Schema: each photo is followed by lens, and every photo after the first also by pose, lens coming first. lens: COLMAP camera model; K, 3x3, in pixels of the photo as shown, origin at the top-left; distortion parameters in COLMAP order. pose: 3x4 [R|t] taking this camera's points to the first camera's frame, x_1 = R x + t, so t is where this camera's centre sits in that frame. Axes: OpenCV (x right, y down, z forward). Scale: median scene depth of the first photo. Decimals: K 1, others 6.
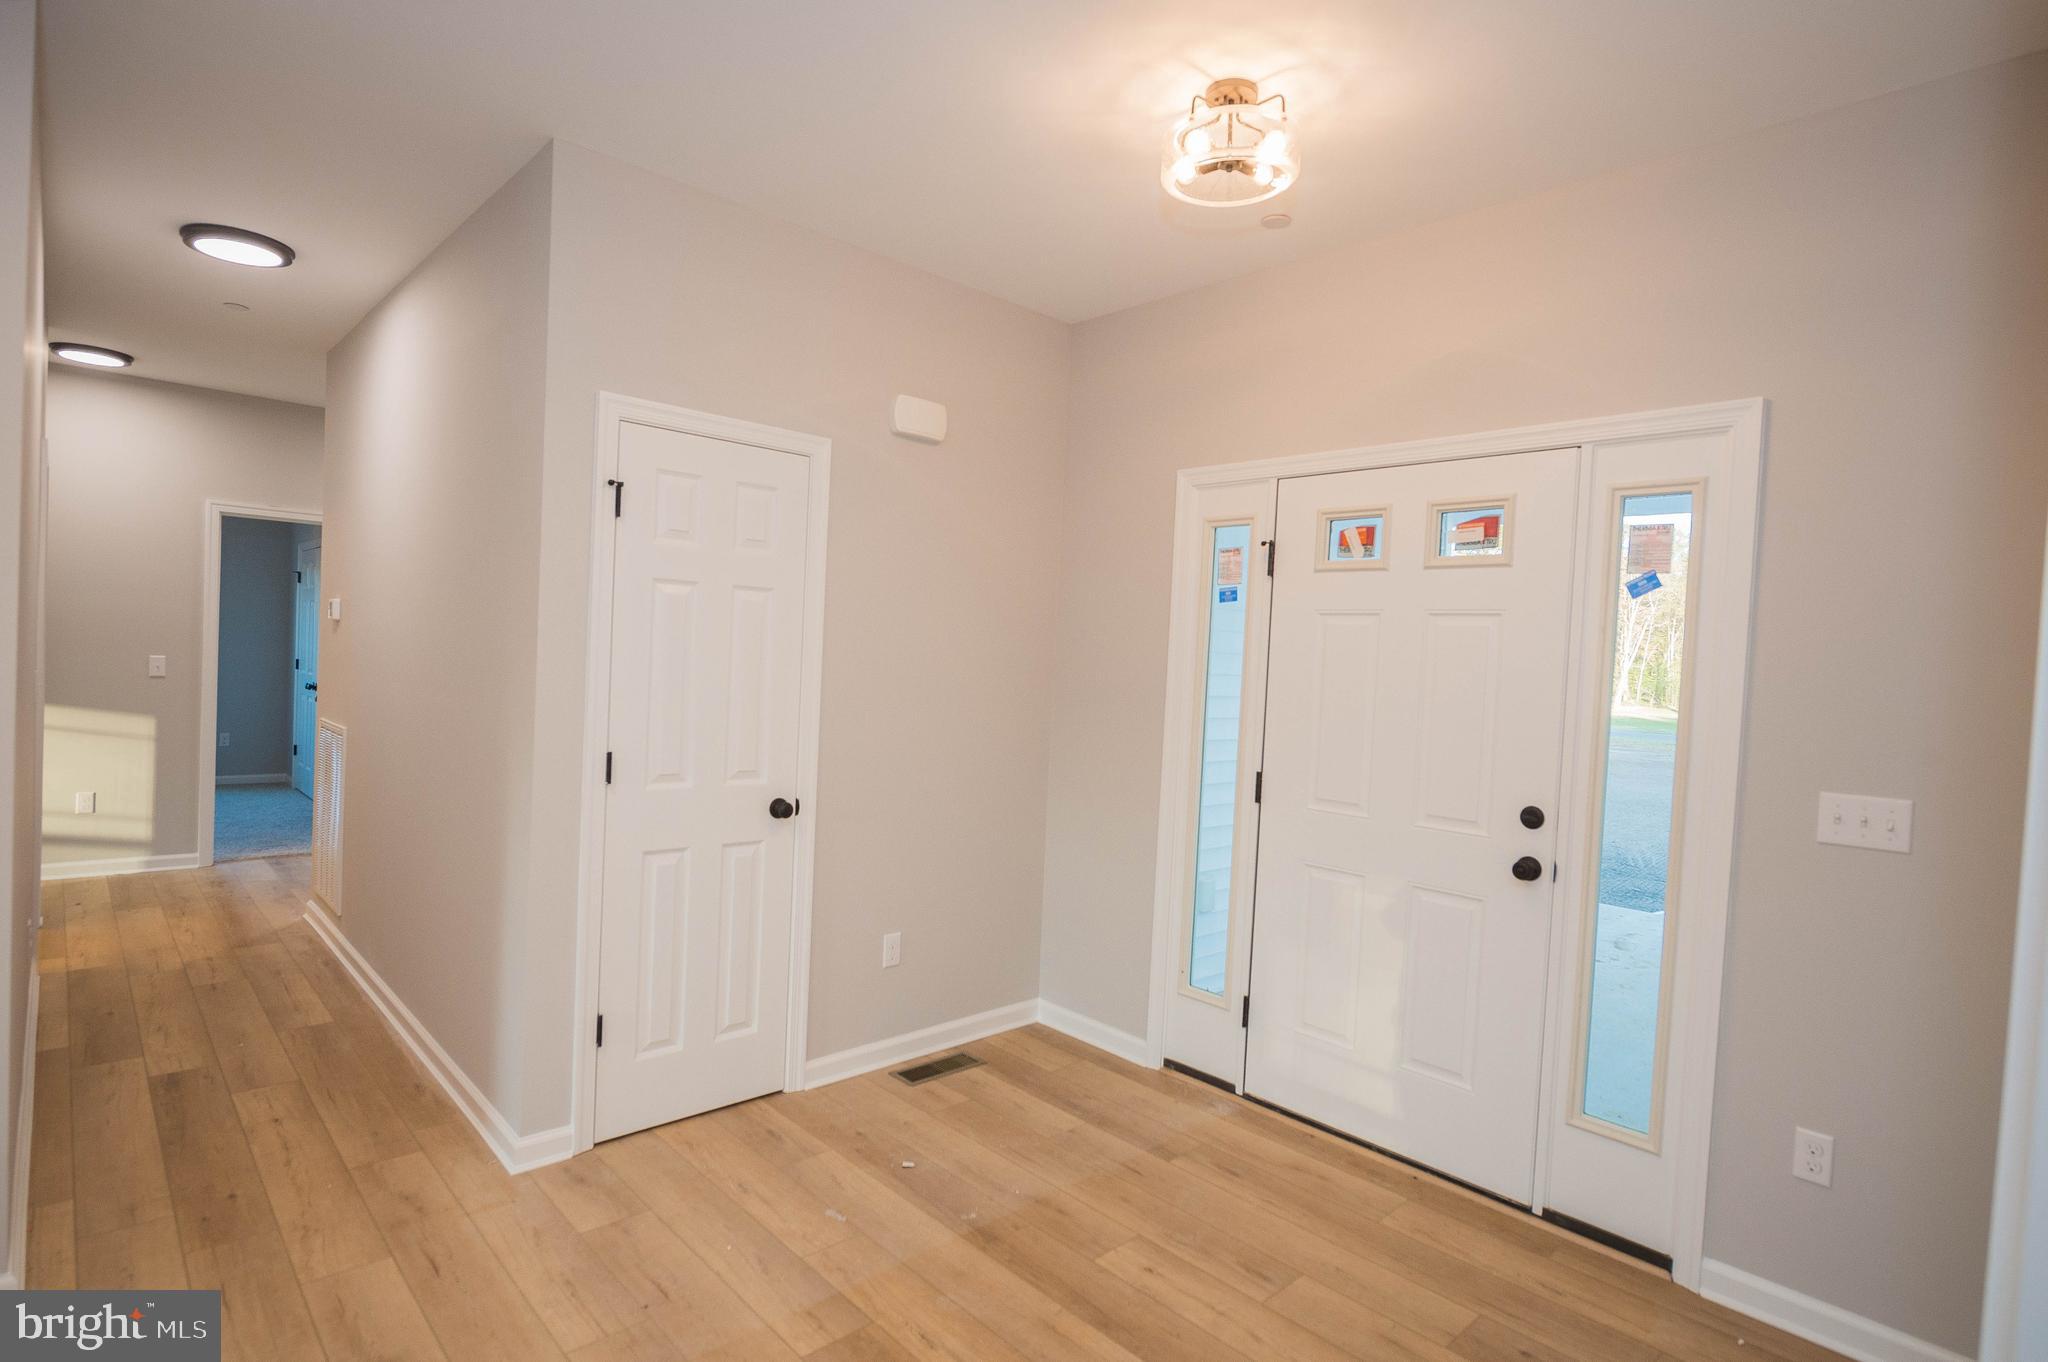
lens RADIAL K [[1016.2, 0, 1024.0], [0, 1016.2, 681.0], [0, 0, 1]] dist [-0.000395, -0.007674]
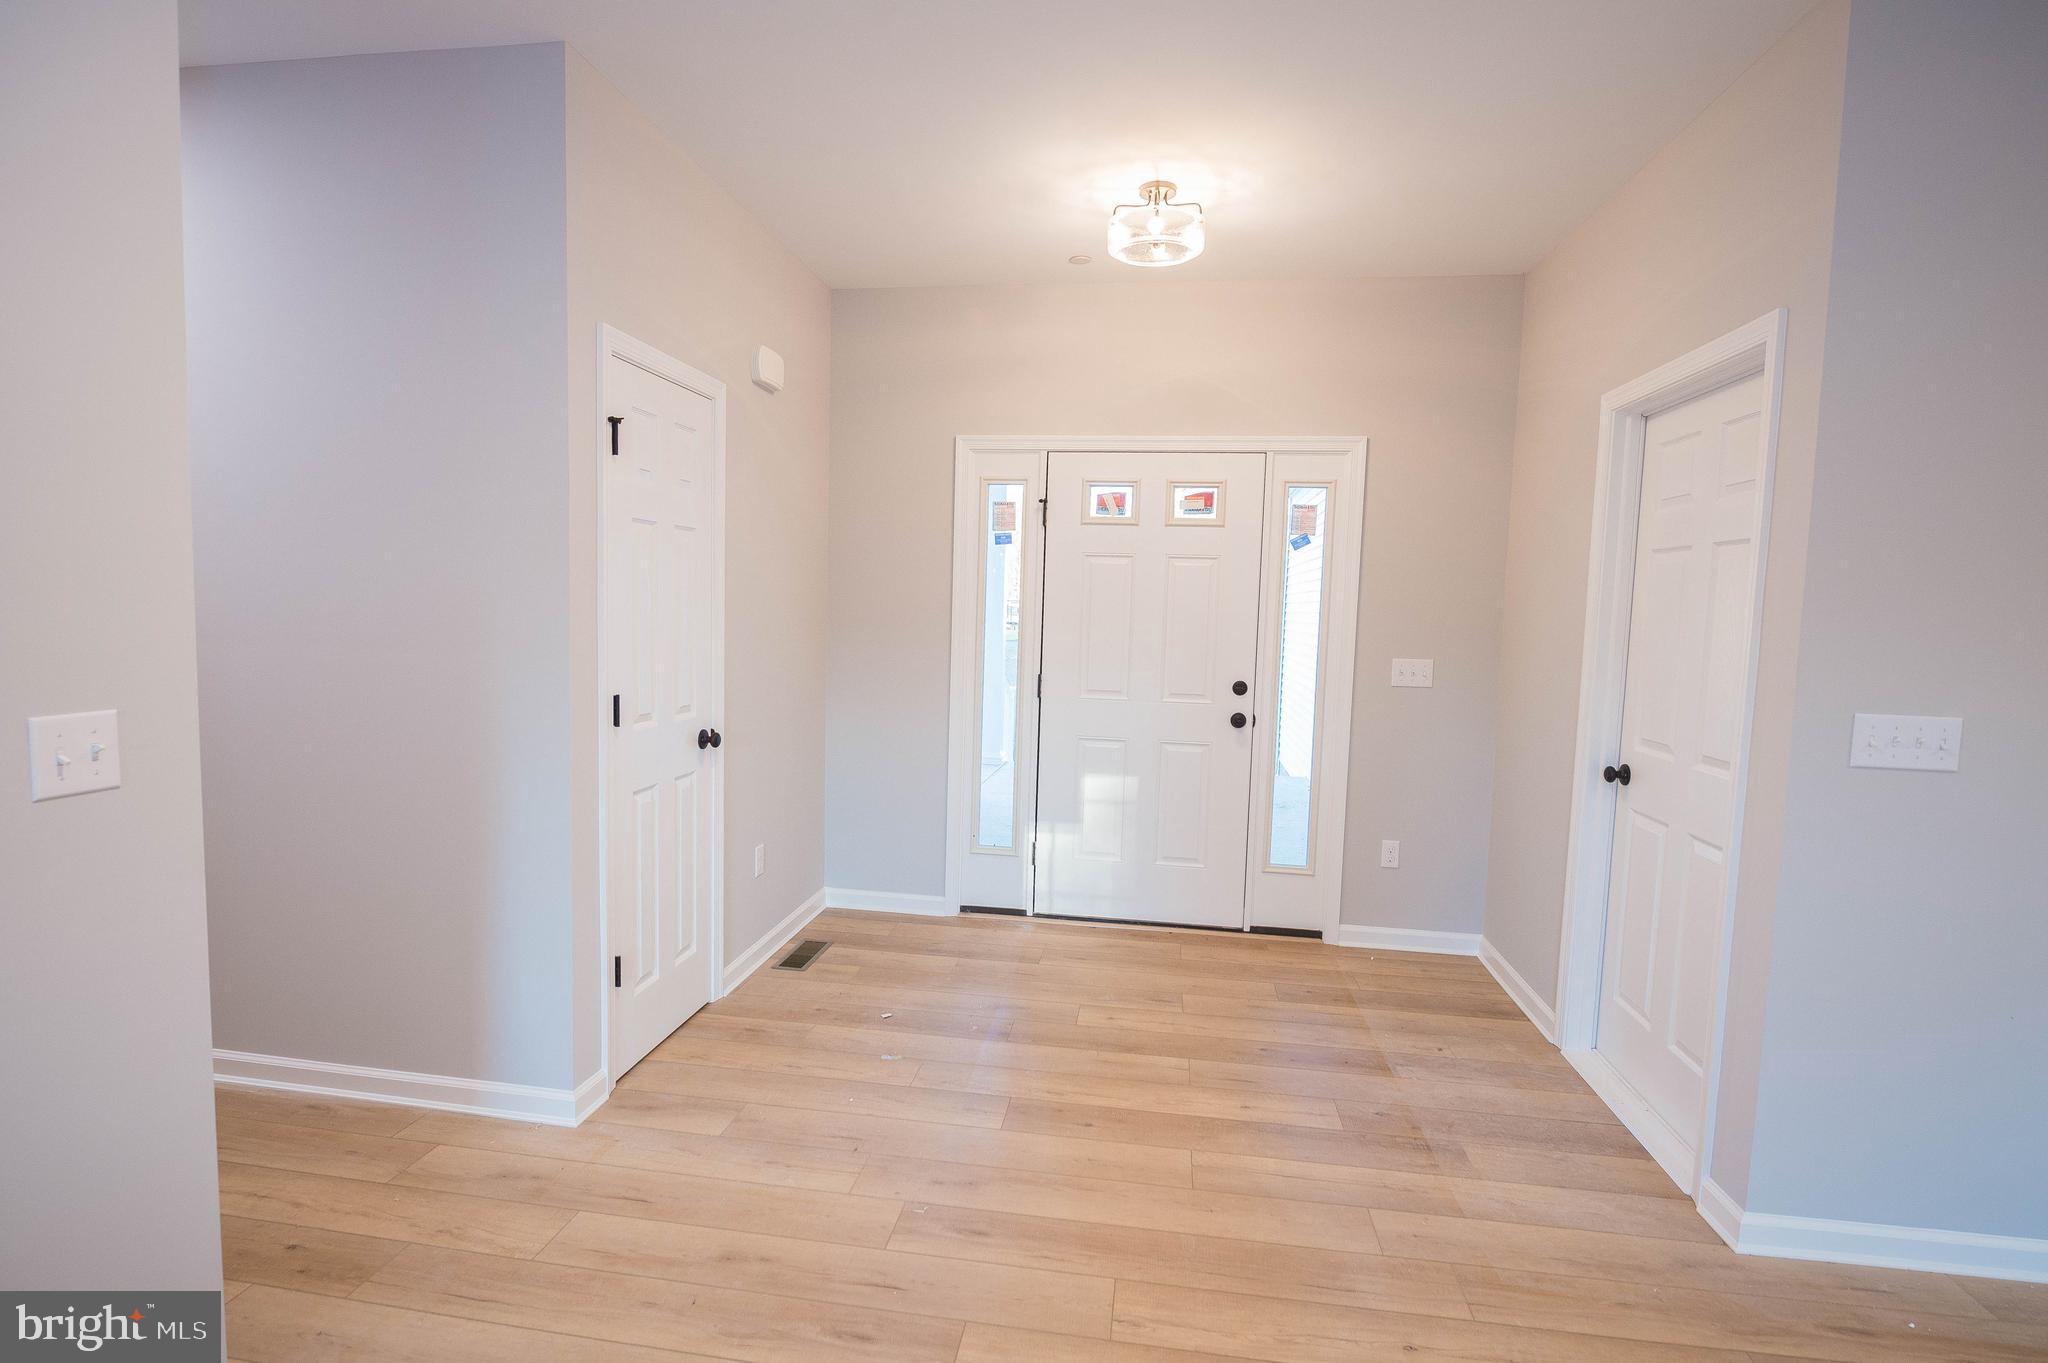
lens RADIAL K [[974.2, 0, 1024.0], [0, 974.2, 681.5], [0, 0, 1]] dist [-0.001522, -0.000129]
pose [[0.791872, -0.072675, 0.606347, -0.650658], [0.023163, 0.995754, 0.089097, -0.018017], [-0.610248, -0.056509, 0.790193, 0.007657]]
